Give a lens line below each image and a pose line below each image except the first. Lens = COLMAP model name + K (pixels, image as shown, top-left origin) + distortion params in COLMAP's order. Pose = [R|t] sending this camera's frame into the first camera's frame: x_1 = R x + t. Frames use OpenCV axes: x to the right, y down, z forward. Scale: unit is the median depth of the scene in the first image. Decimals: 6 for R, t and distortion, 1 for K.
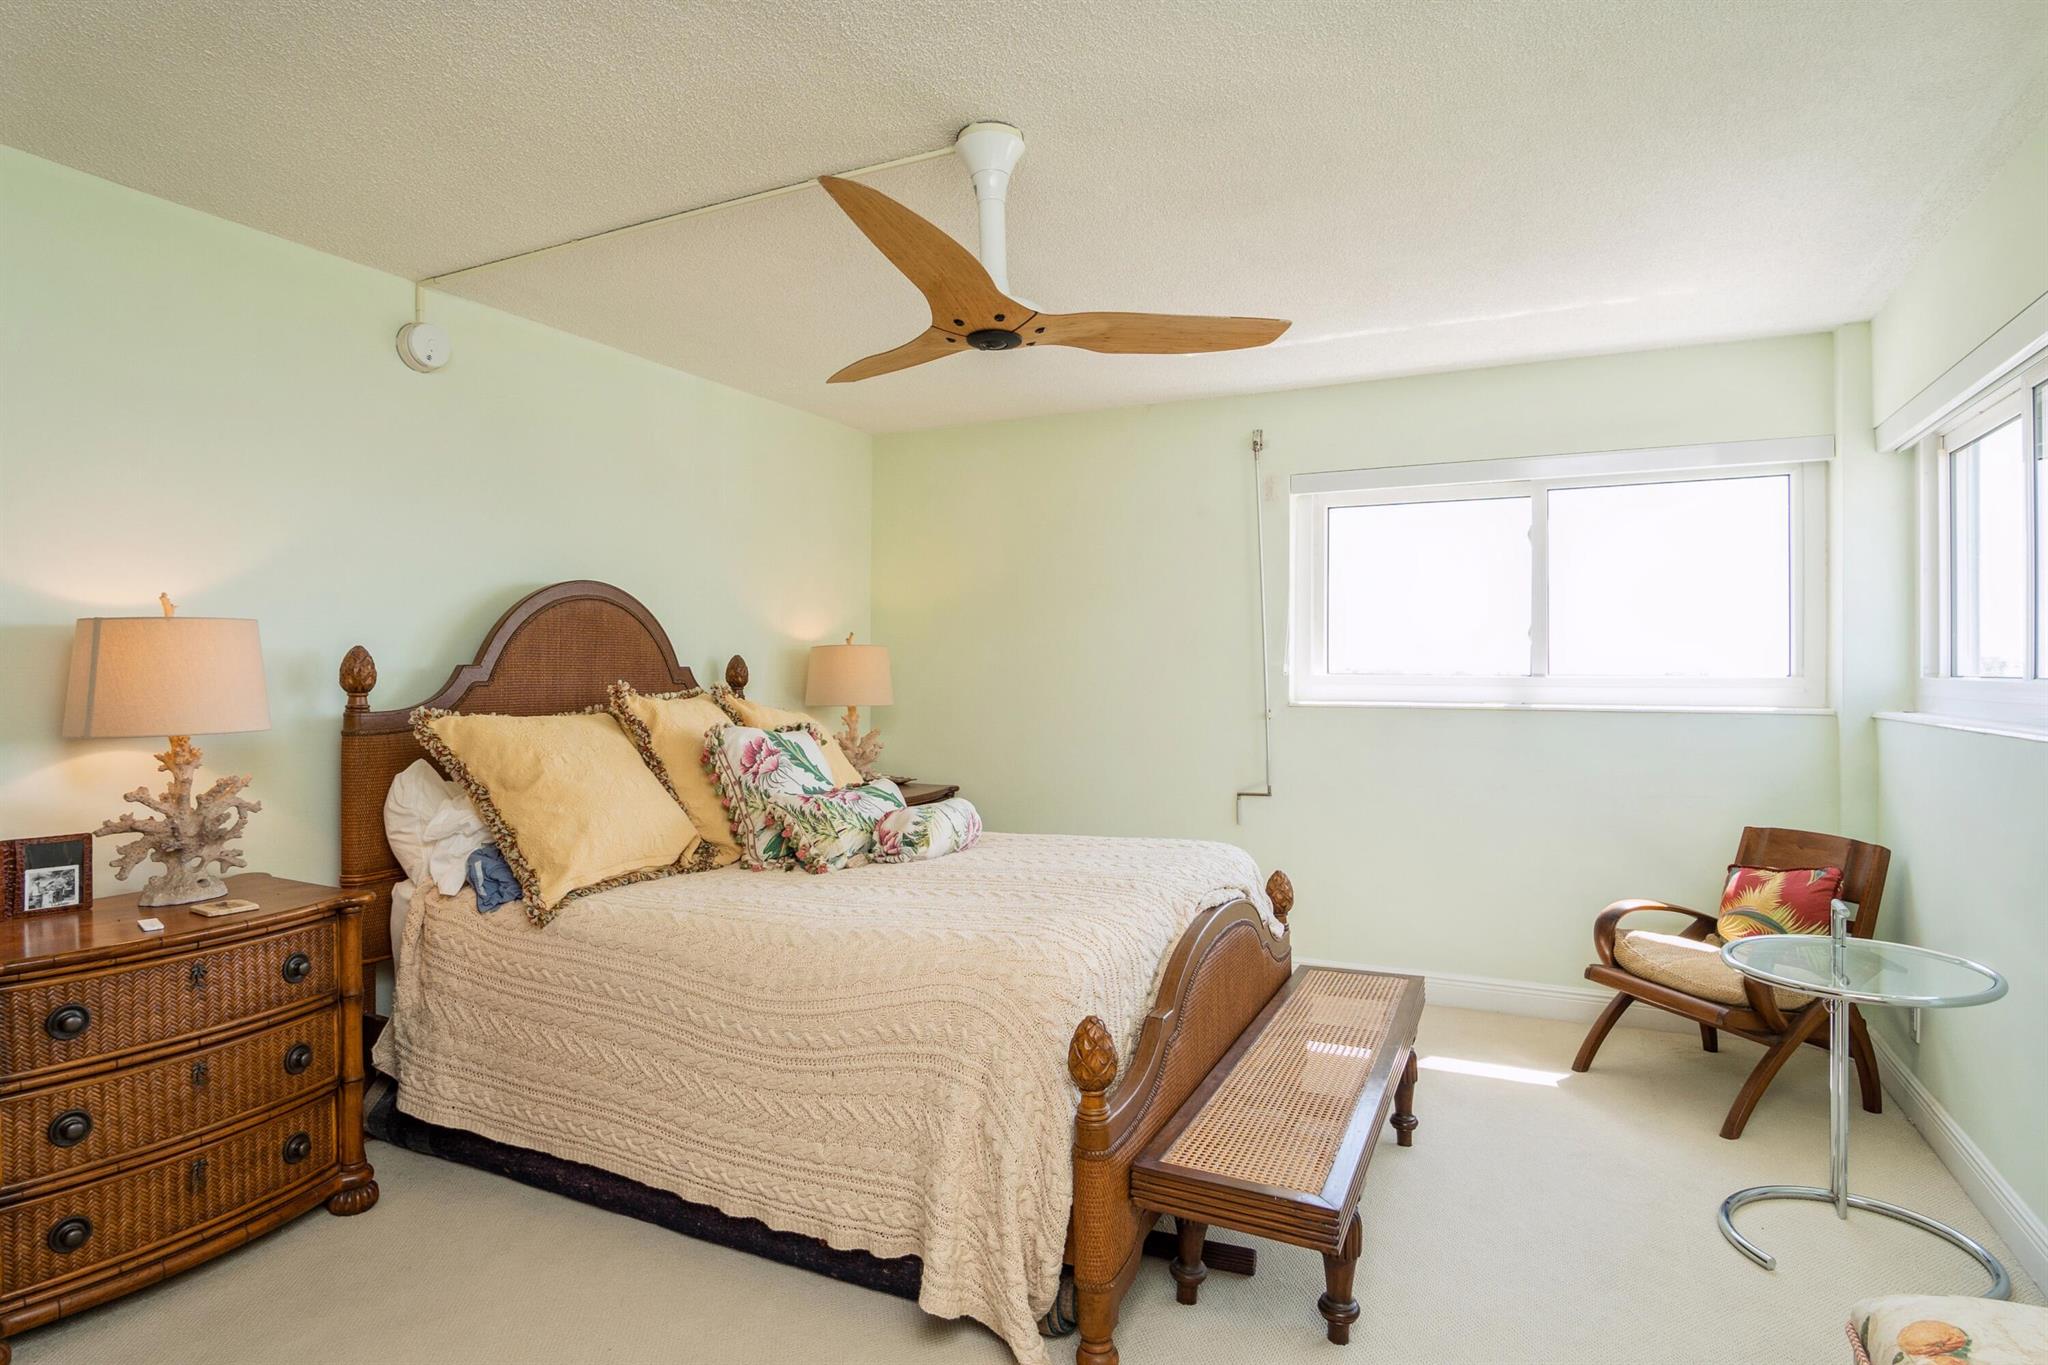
lens RADIAL K [[1085.1, 0, 1018.8], [0, 1085.1, 669.6], [0, 0, 1]] dist [-0.024143, 0.002617]
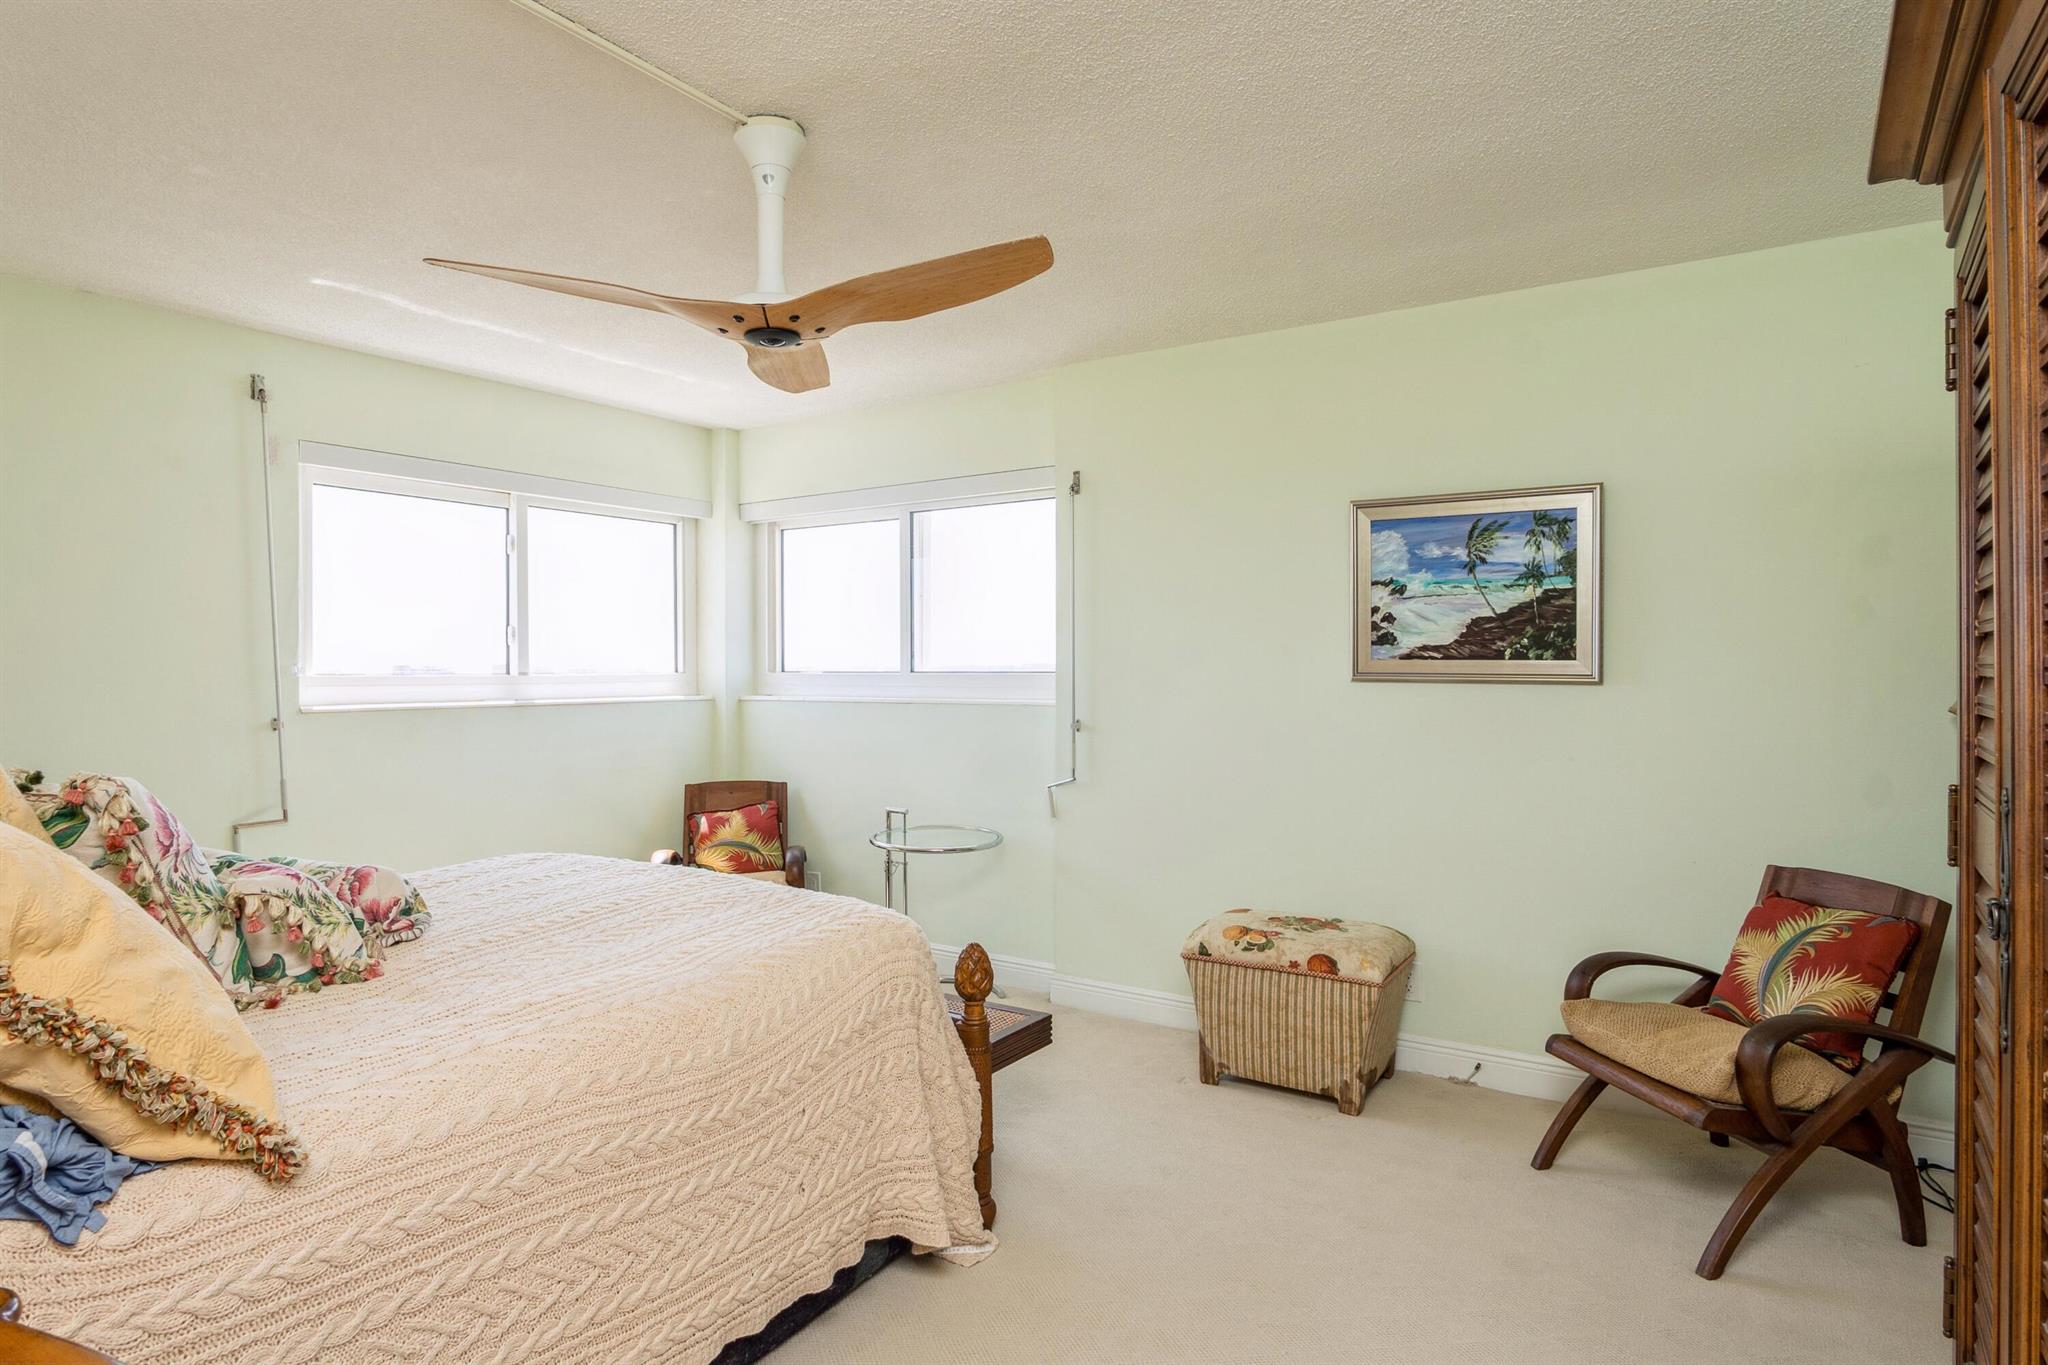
lens RADIAL K [[1085.1, 0, 1018.8], [0, 1085.1, 669.6], [0, 0, 1]] dist [-0.024143, 0.002617]
pose [[0.133396, -0.003505, 0.991057, -0.607672], [0.002040, 0.999993, 0.003262, -0.001530], [-0.991061, 0.001587, 0.133402, 0.401698]]
